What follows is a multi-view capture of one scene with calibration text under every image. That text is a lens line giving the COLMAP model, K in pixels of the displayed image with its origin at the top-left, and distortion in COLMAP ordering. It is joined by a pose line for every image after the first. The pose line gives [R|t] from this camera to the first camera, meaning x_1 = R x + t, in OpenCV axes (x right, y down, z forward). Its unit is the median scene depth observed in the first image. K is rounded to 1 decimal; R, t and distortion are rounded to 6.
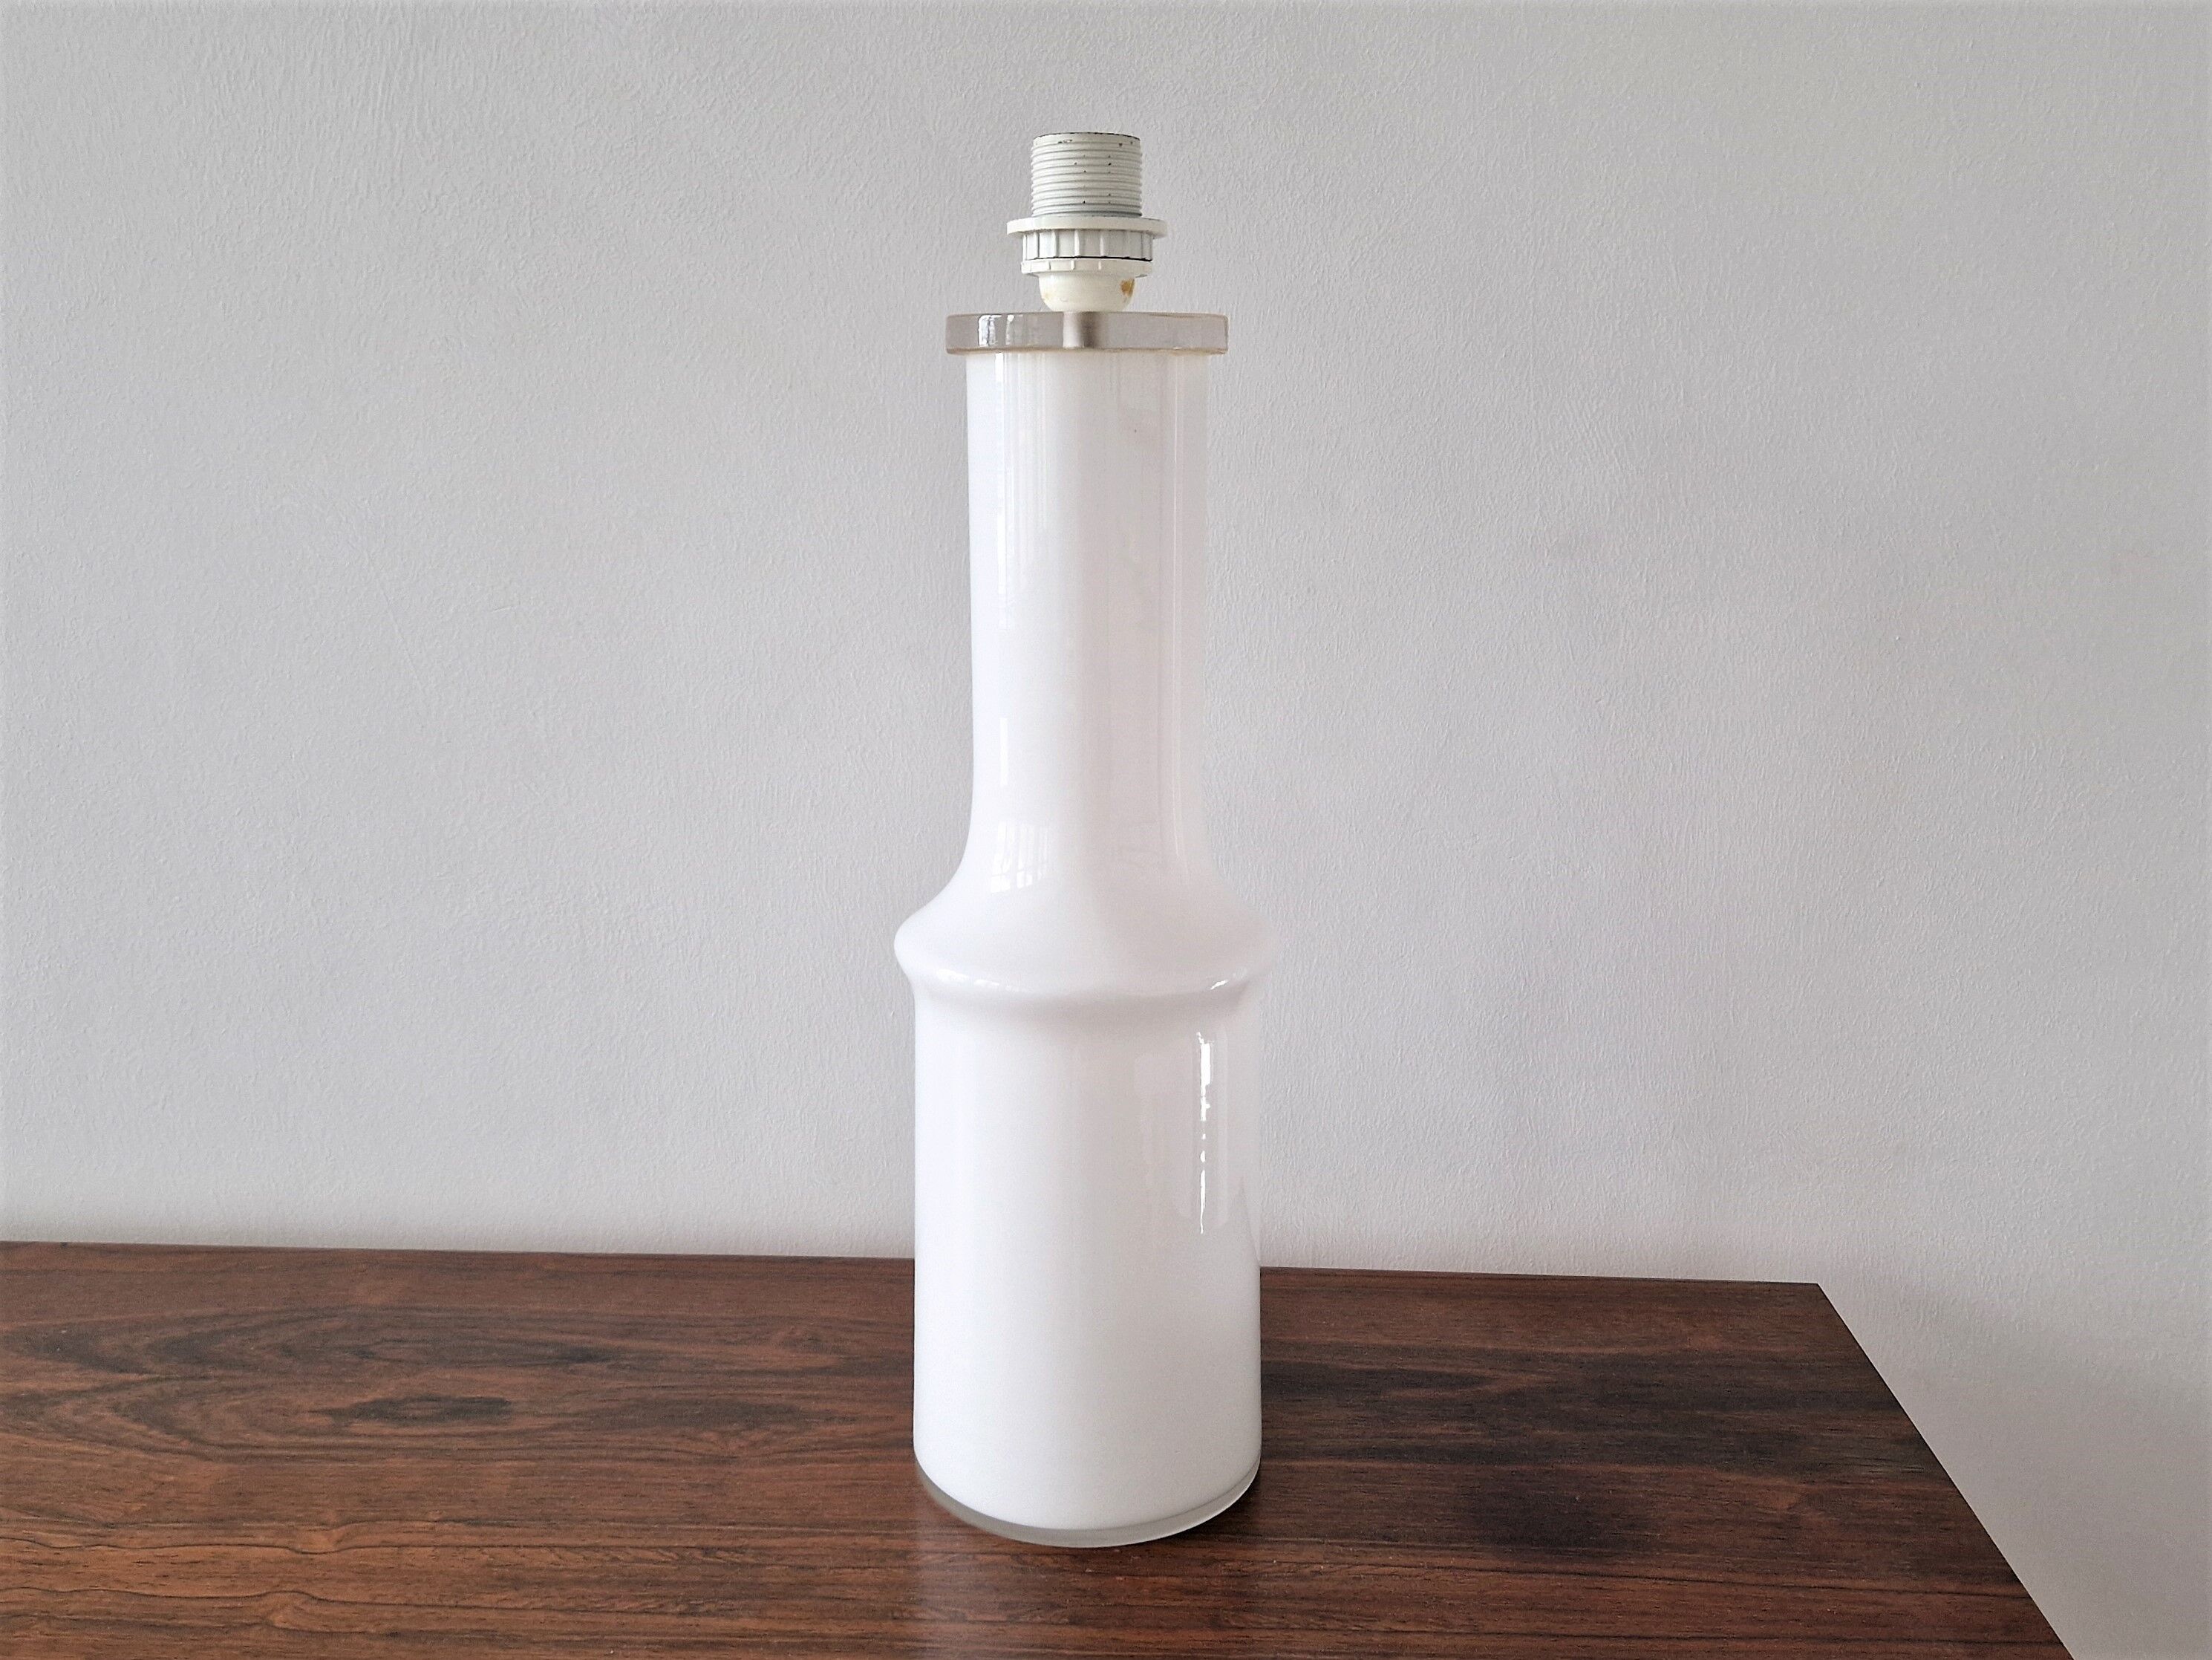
lens RADIAL K [[1437.6, 0, 1106.0], [0, 1437.6, 830.0], [0, 0, 1]] dist [0.005378, -0.001058]
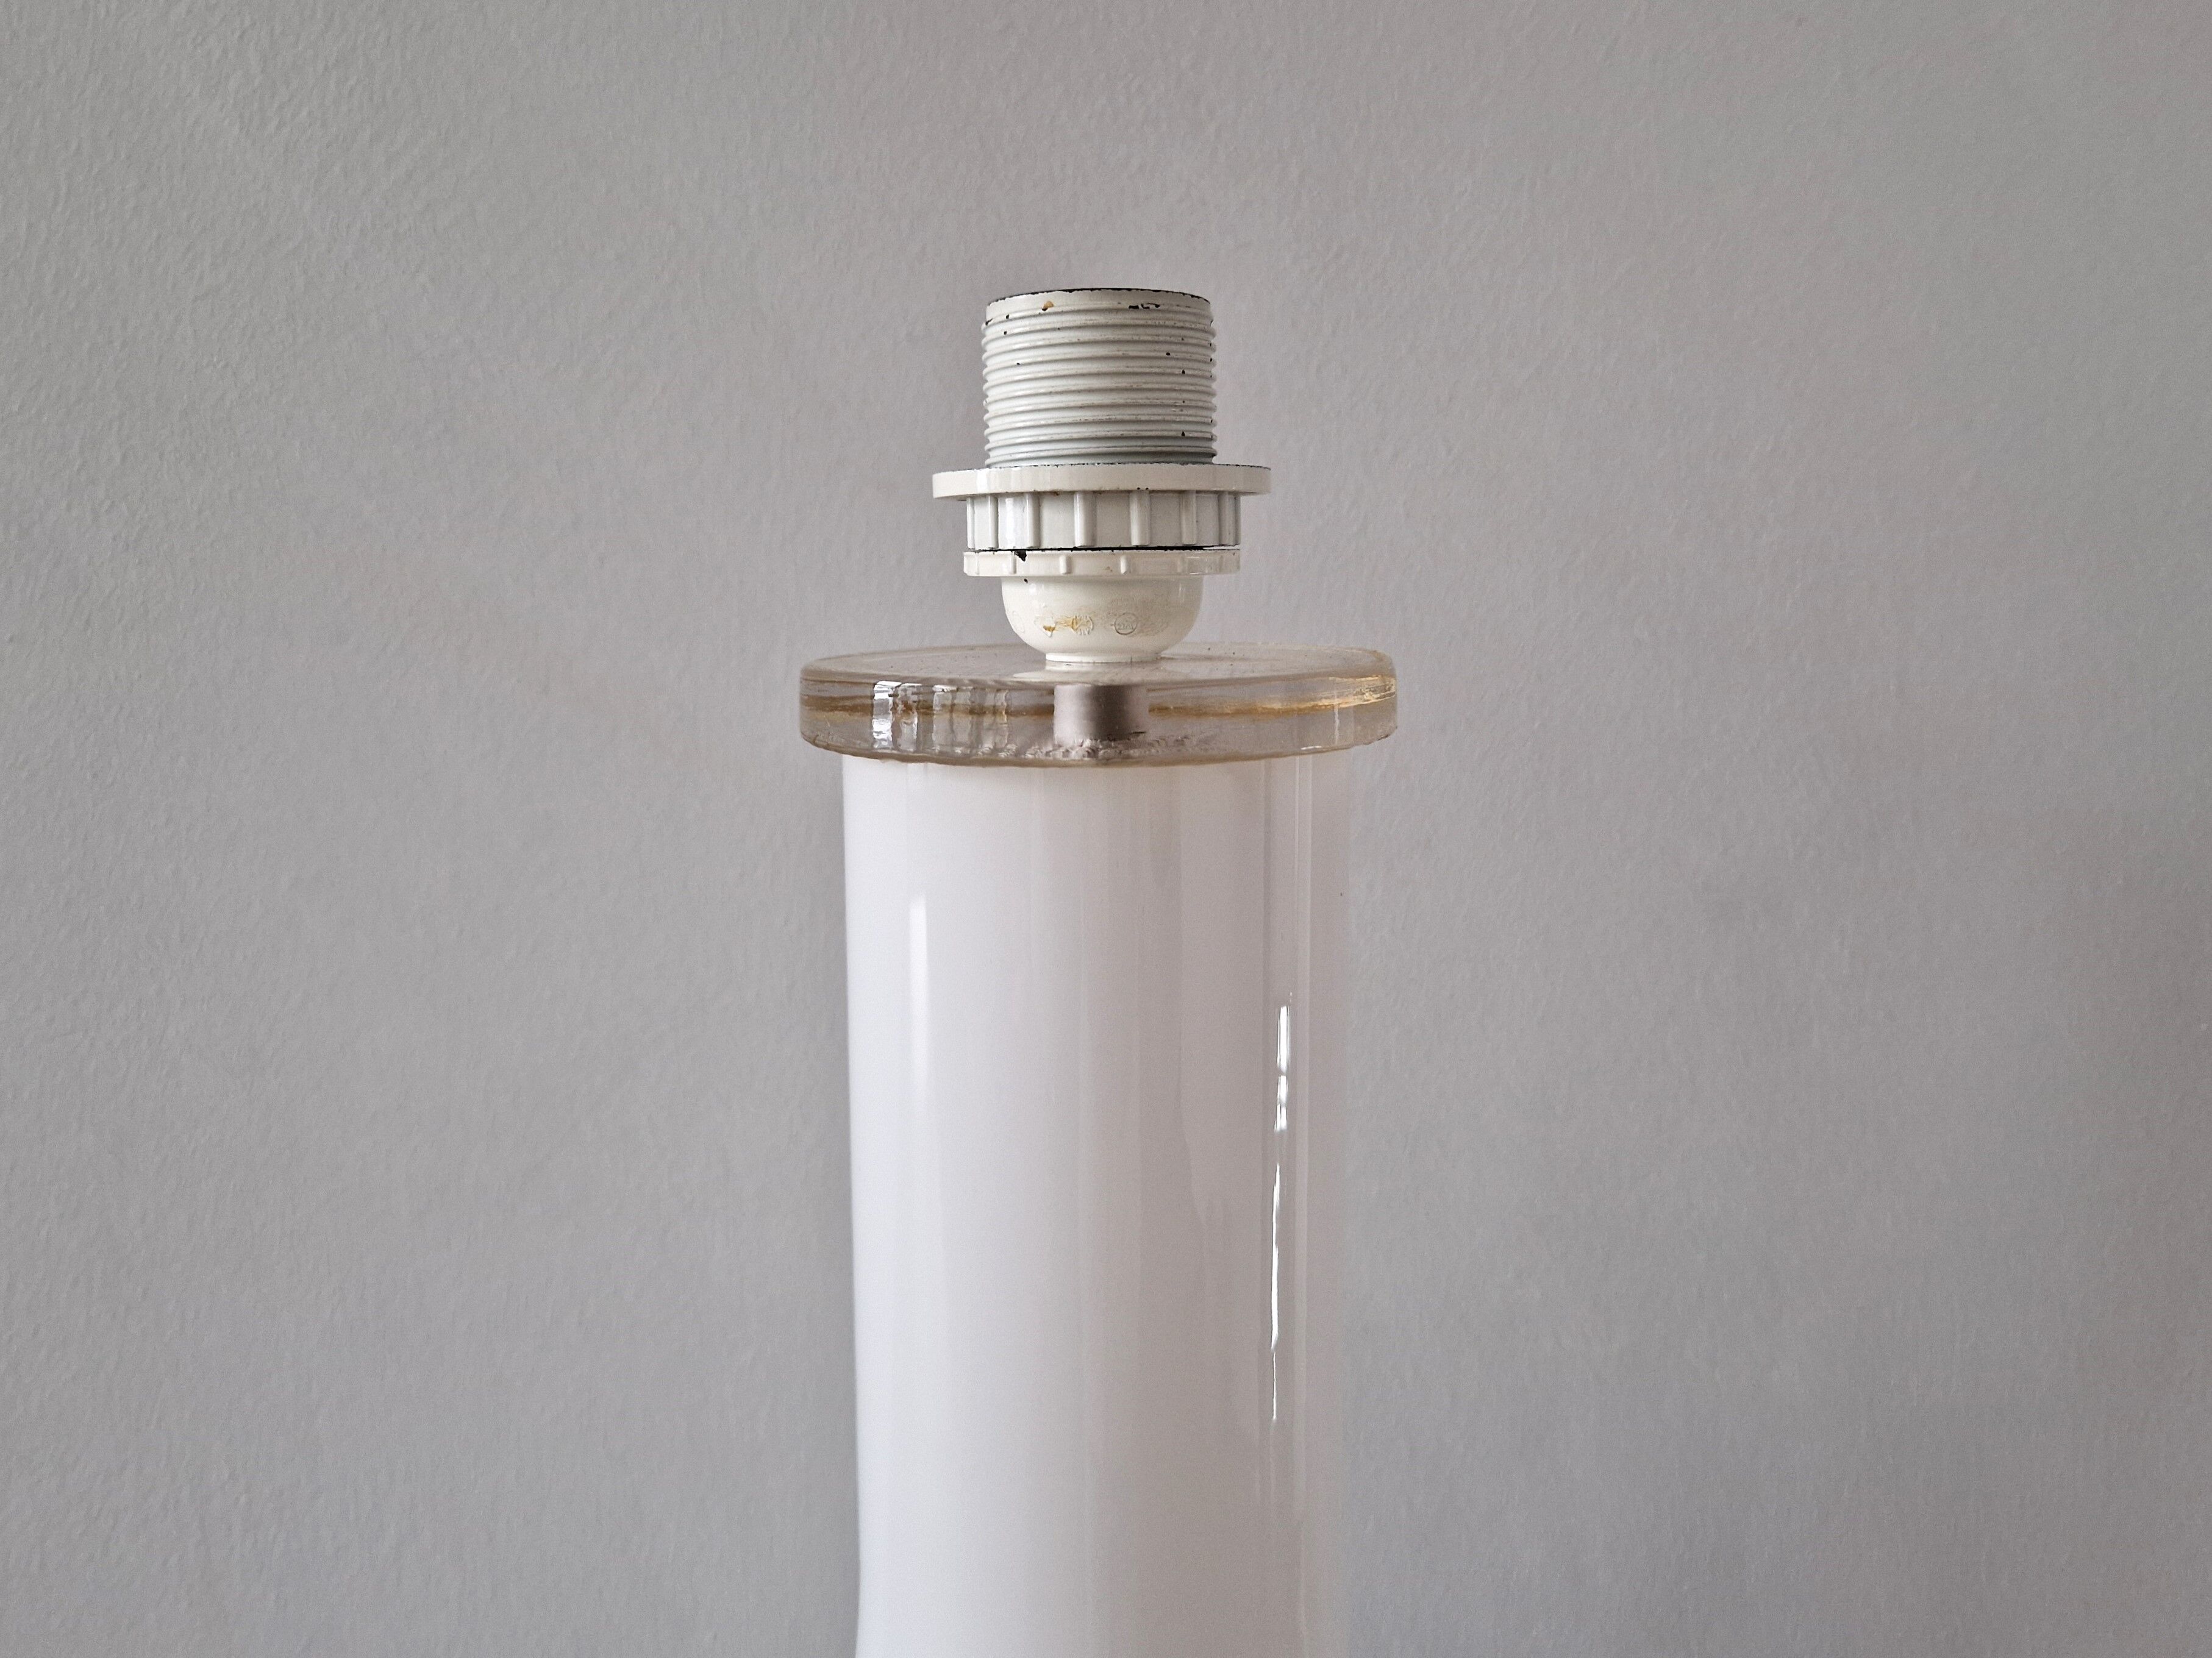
lens RADIAL K [[1480.0, 0, 1080.7], [0, 1480.0, 826.6], [0, 0, 1]] dist [0.003213, -0.022946]
pose [[0.996323, -0.020441, 0.083200, -0.041662], [0.030940, 0.991429, -0.126928, -0.170325], [-0.079893, 0.129036, 0.988416, 0.370231]]
